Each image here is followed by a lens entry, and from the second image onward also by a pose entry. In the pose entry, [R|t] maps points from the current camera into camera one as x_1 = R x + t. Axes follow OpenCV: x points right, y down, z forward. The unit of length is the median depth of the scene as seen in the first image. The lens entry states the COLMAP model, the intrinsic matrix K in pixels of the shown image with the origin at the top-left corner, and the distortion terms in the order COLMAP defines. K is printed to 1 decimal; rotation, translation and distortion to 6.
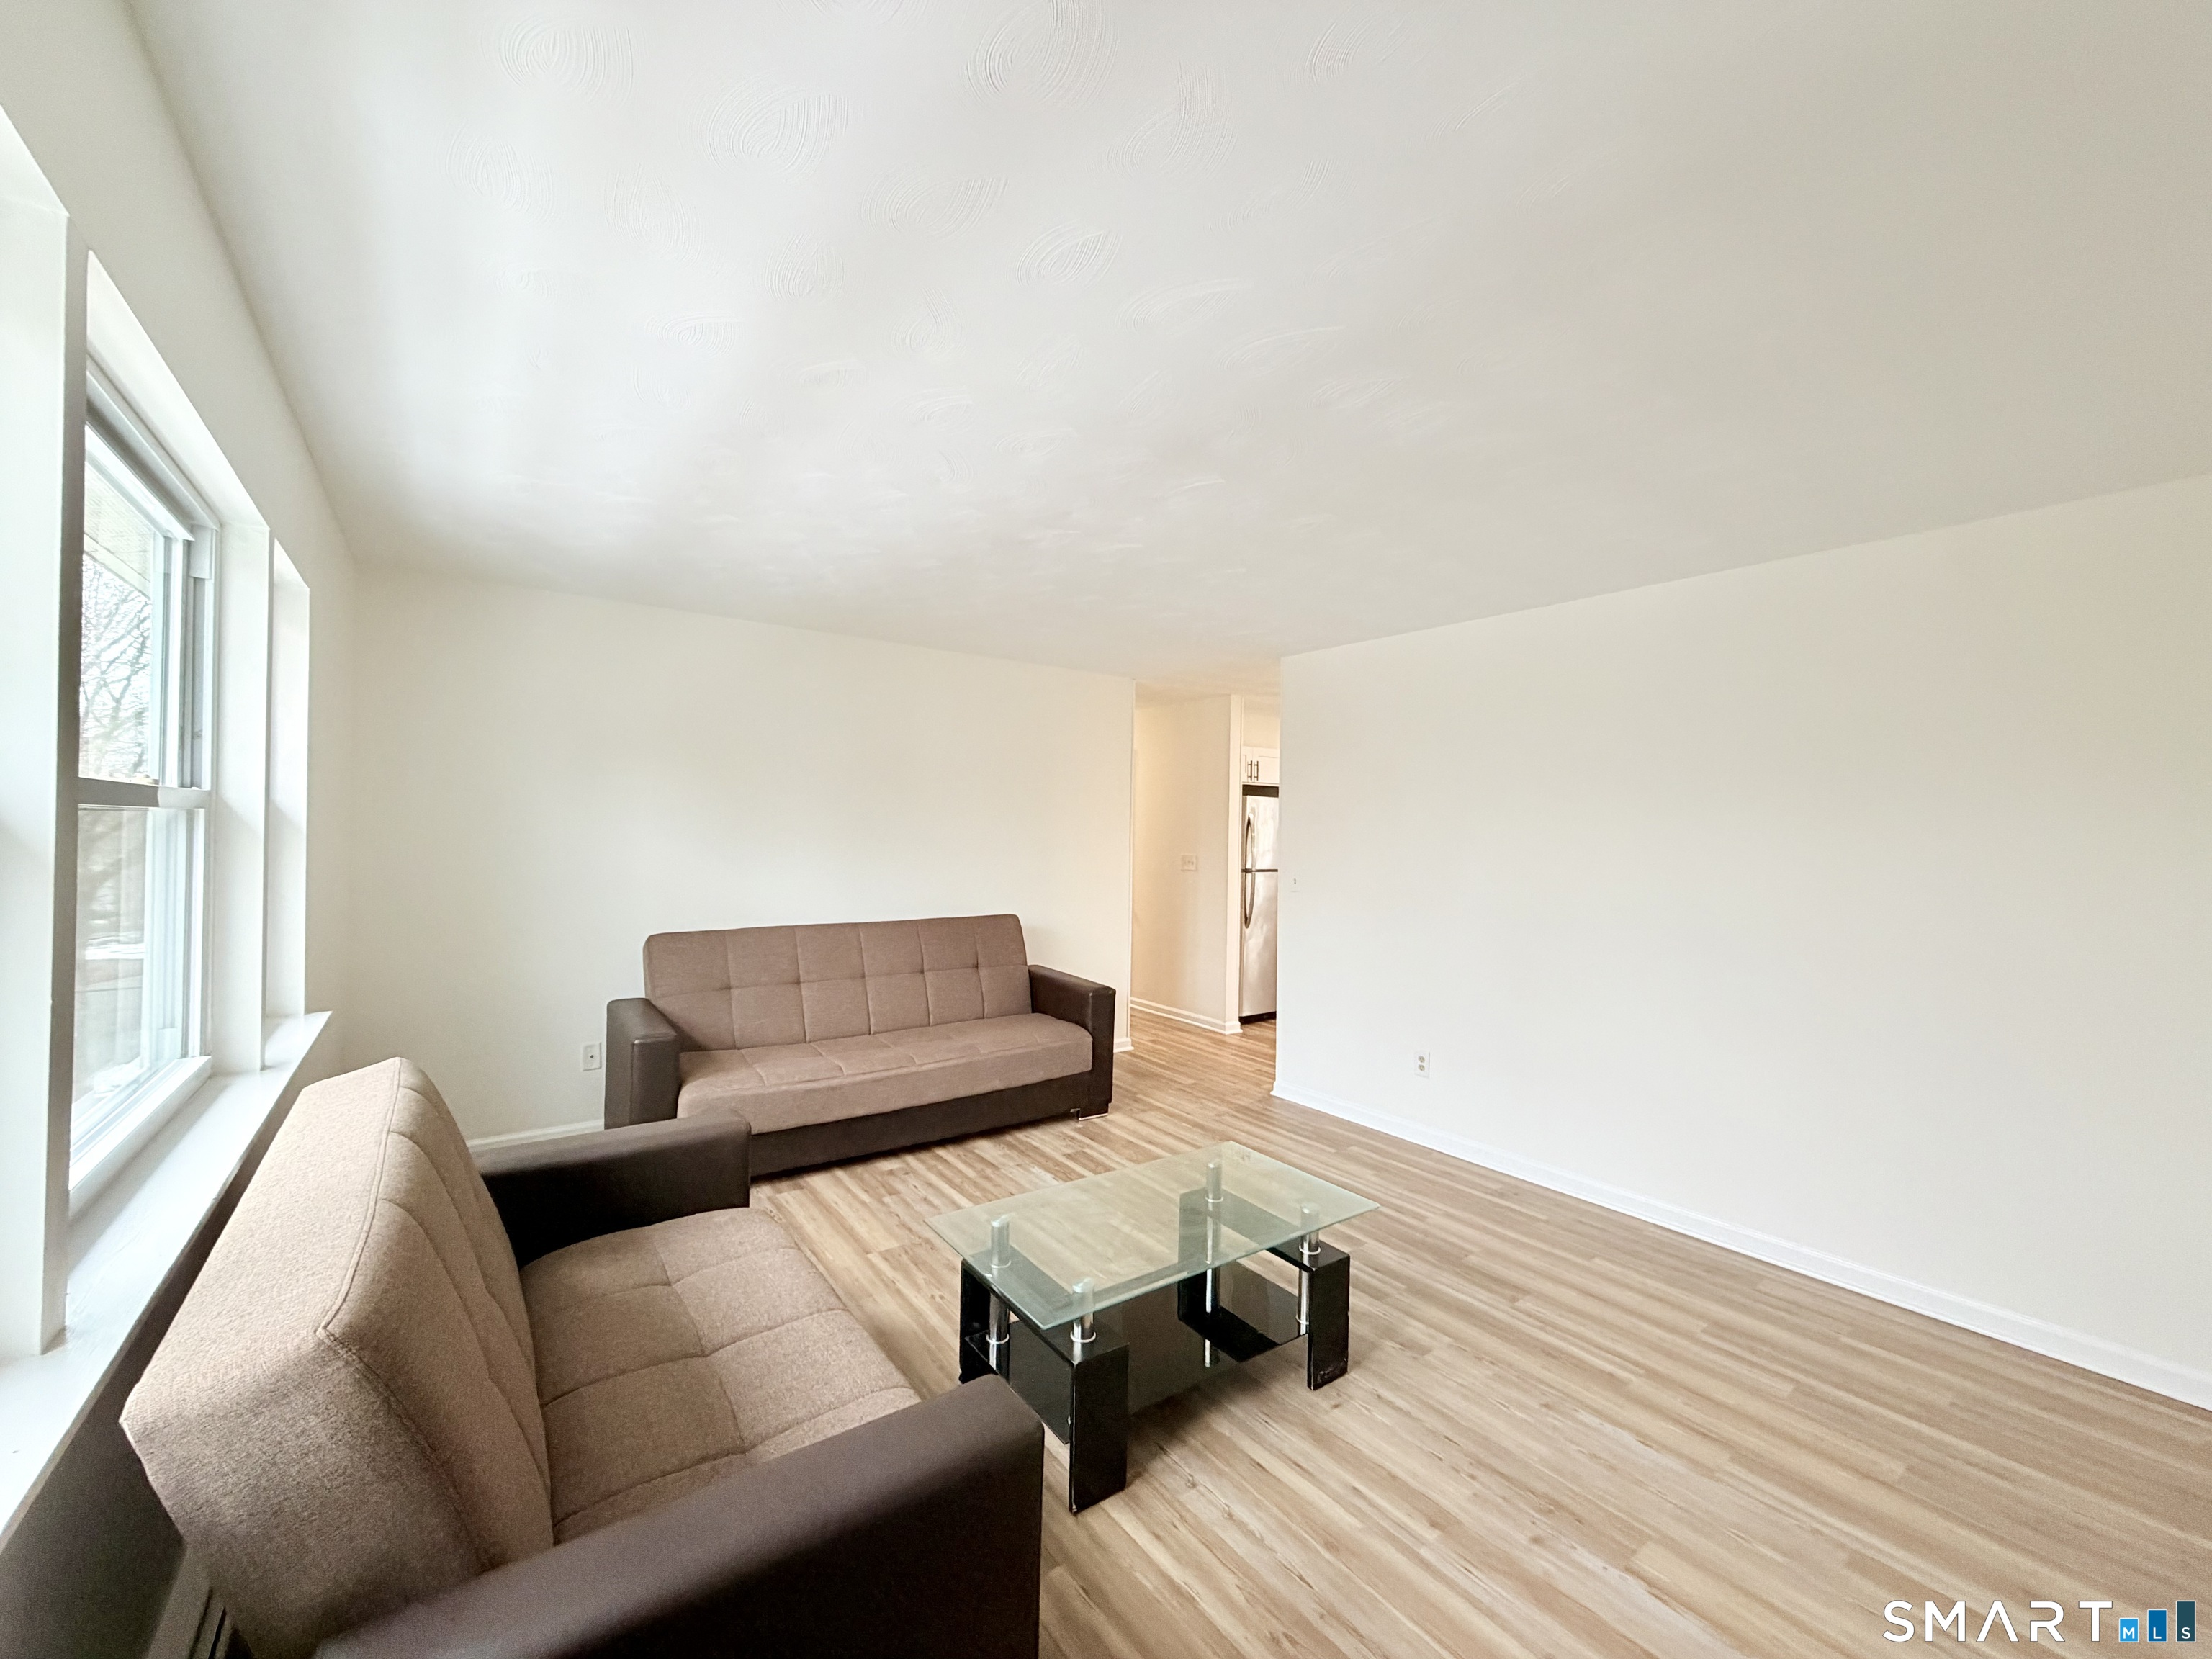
lens RADIAL K [[877.4, 0, 1102.6], [0, 877.4, 829.0], [0, 0, 1]] dist [-0.004036, -0.000137]
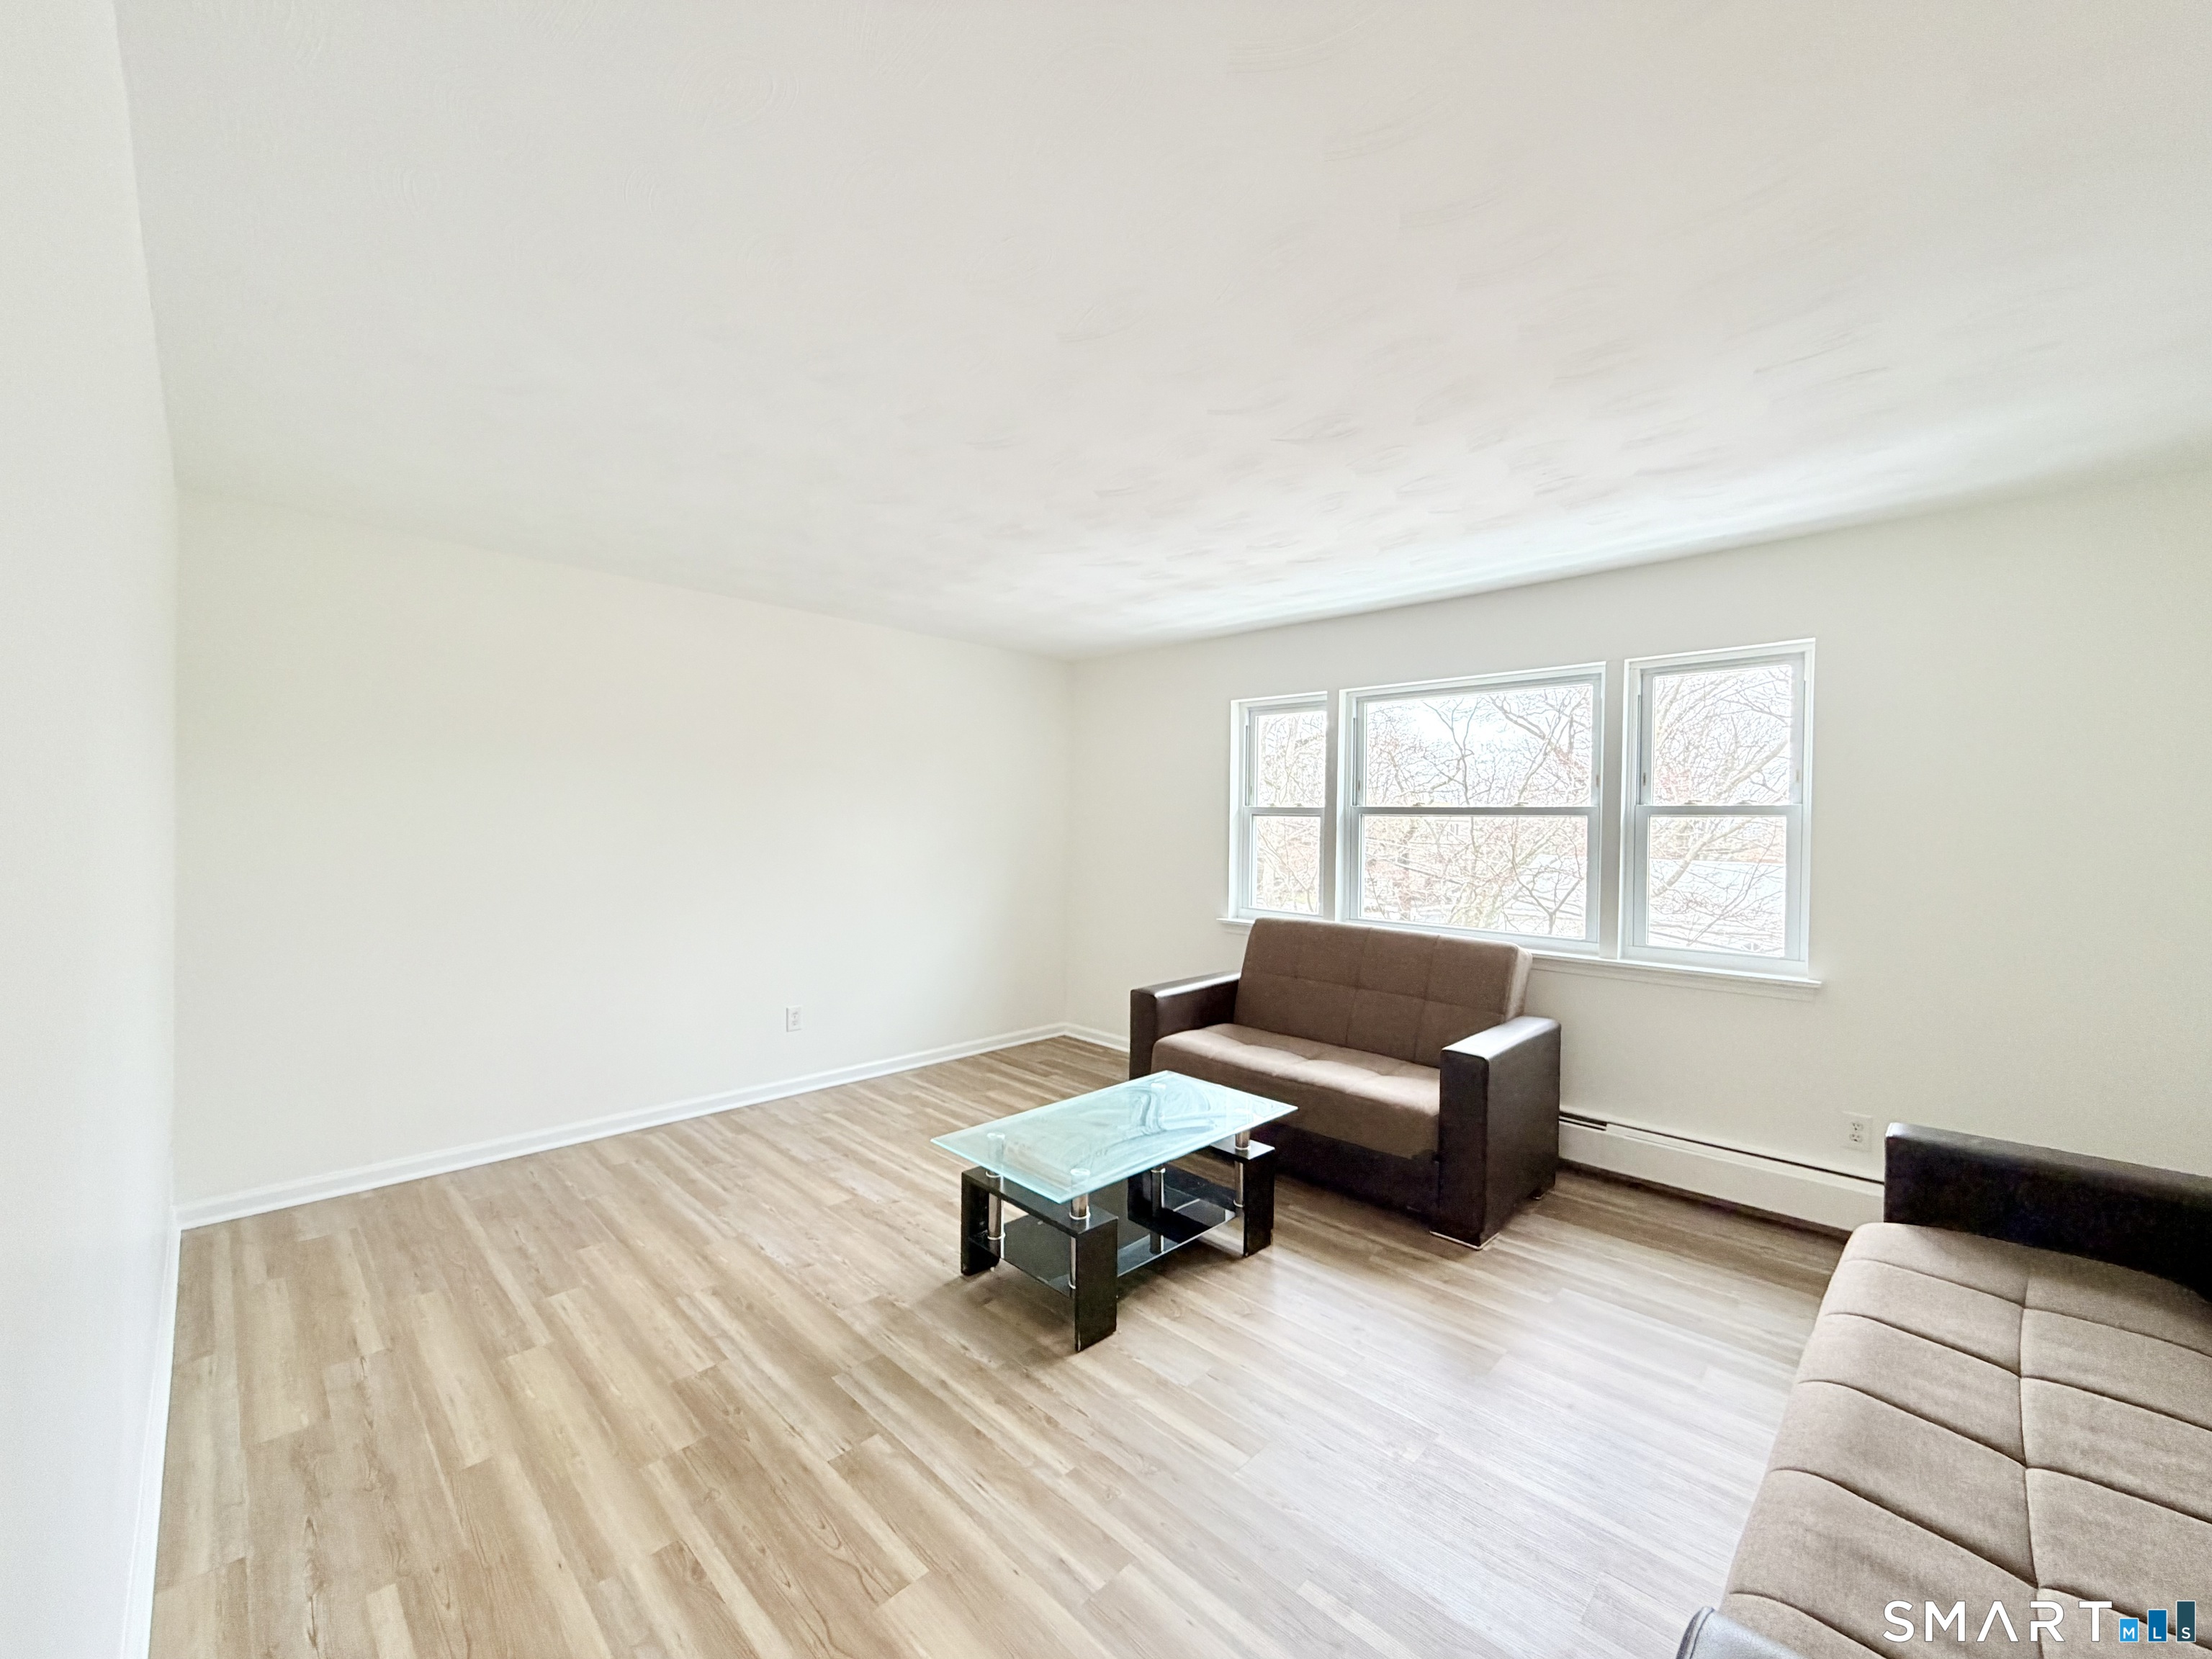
lens RADIAL K [[877.4, 0, 1102.6], [0, 877.4, 829.0], [0, 0, 1]] dist [-0.004036, -0.000137]
pose [[-0.987641, -0.028760, -0.154070, 0.238082], [-0.030341, 0.999508, 0.007915, 0.019587], [0.153766, 0.012492, -0.988028, 1.761022]]
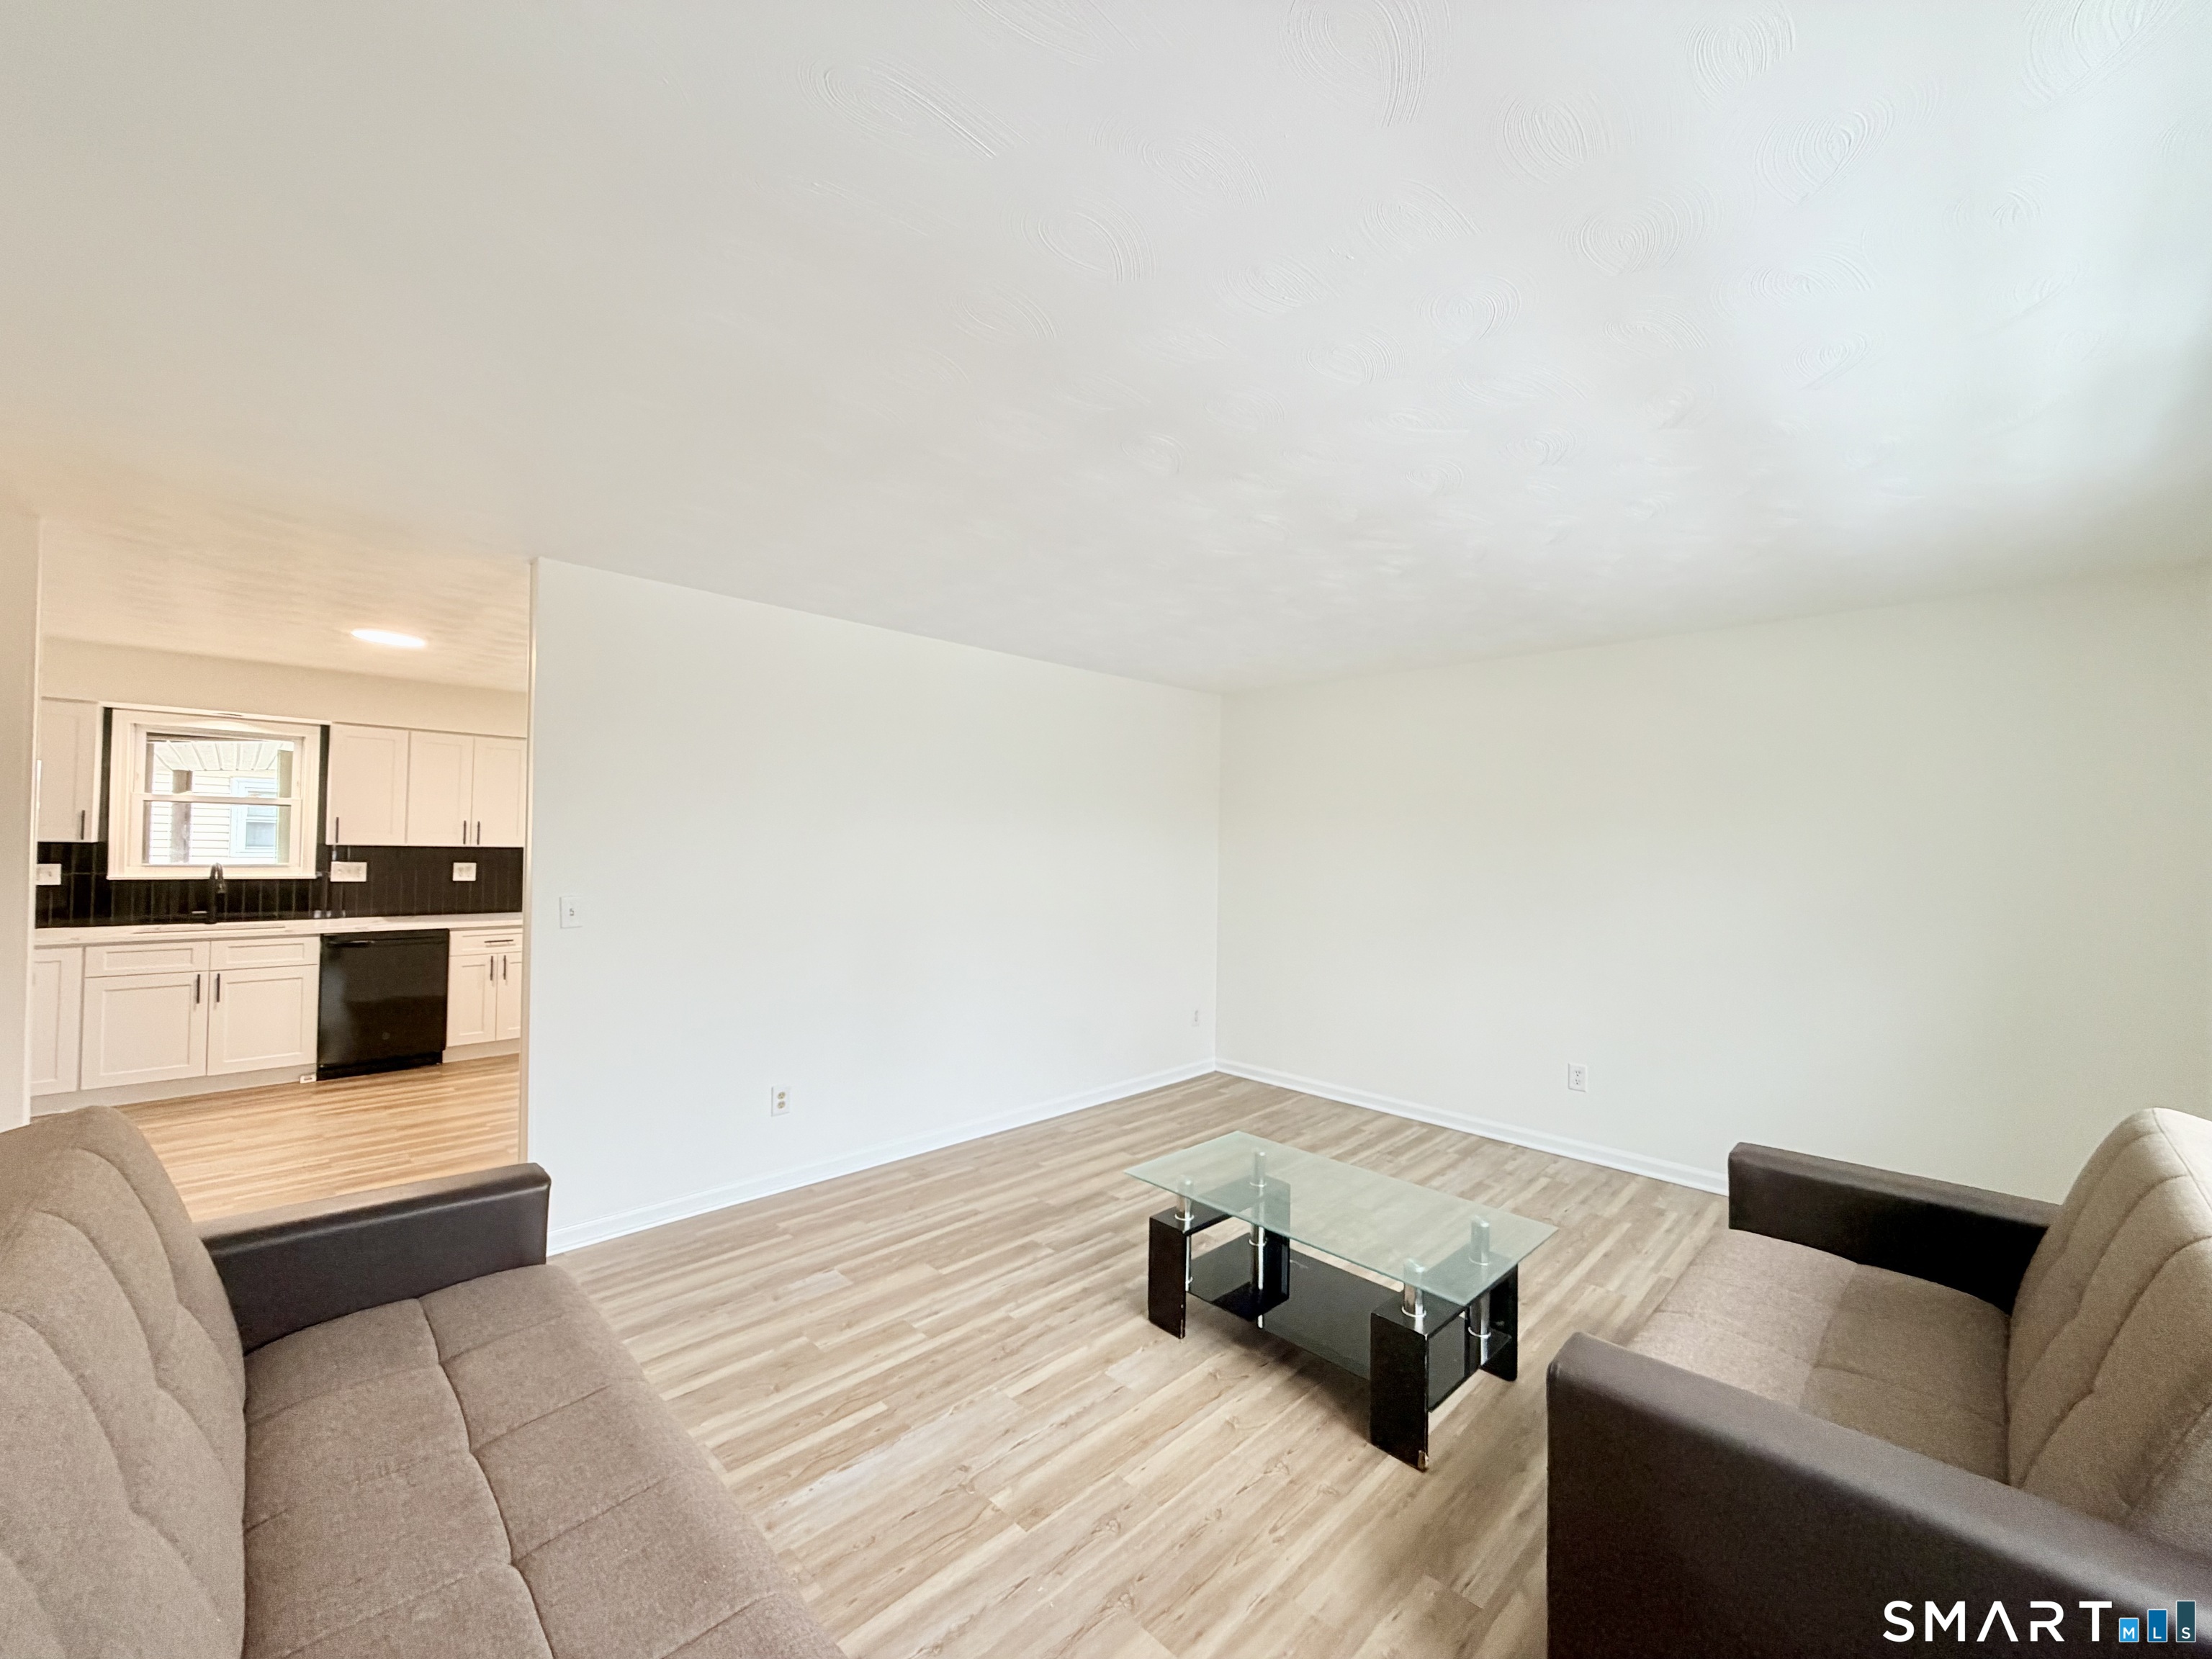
lens RADIAL K [[877.4, 0, 1102.6], [0, 877.4, 829.0], [0, 0, 1]] dist [-0.004036, -0.000137]
pose [[-0.146766, -0.001921, 0.989169, -0.790694], [-0.019746, 0.999805, -0.000989, -0.014219], [-0.988974, -0.019677, -0.146775, 1.165328]]
